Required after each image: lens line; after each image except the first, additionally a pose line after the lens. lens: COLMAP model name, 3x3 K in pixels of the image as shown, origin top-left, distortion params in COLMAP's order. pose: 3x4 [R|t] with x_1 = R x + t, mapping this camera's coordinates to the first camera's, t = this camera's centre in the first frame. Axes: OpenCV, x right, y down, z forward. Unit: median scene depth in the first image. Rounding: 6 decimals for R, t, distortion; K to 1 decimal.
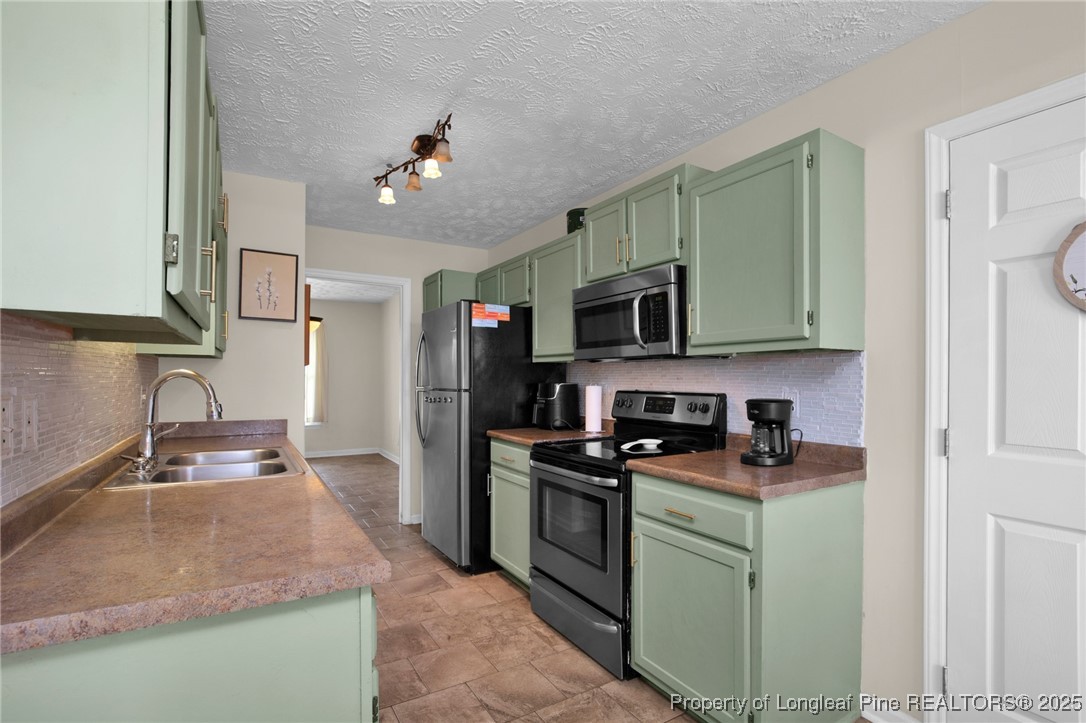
lens RADIAL K [[508.0, 0, 564.6], [0, 508.0, 370.5], [0, 0, 1]] dist [-0.020378, 0.006316]
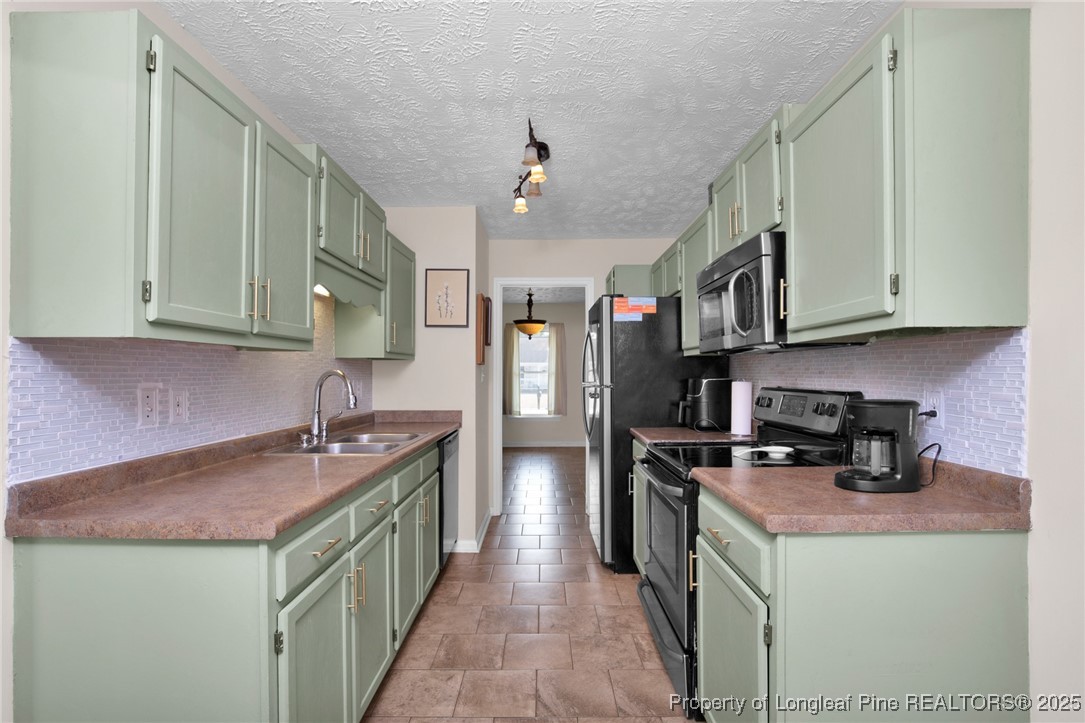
lens RADIAL K [[518.1, 0, 544.1], [0, 518.1, 369.3], [0, 0, 1]] dist [-0.019638, 0.000640]
pose [[0.851670, -0.012703, -0.523925, 0.287309], [0.016232, 0.999866, 0.002143, 0.002284], [0.523827, -0.010330, 0.851762, 0.091414]]
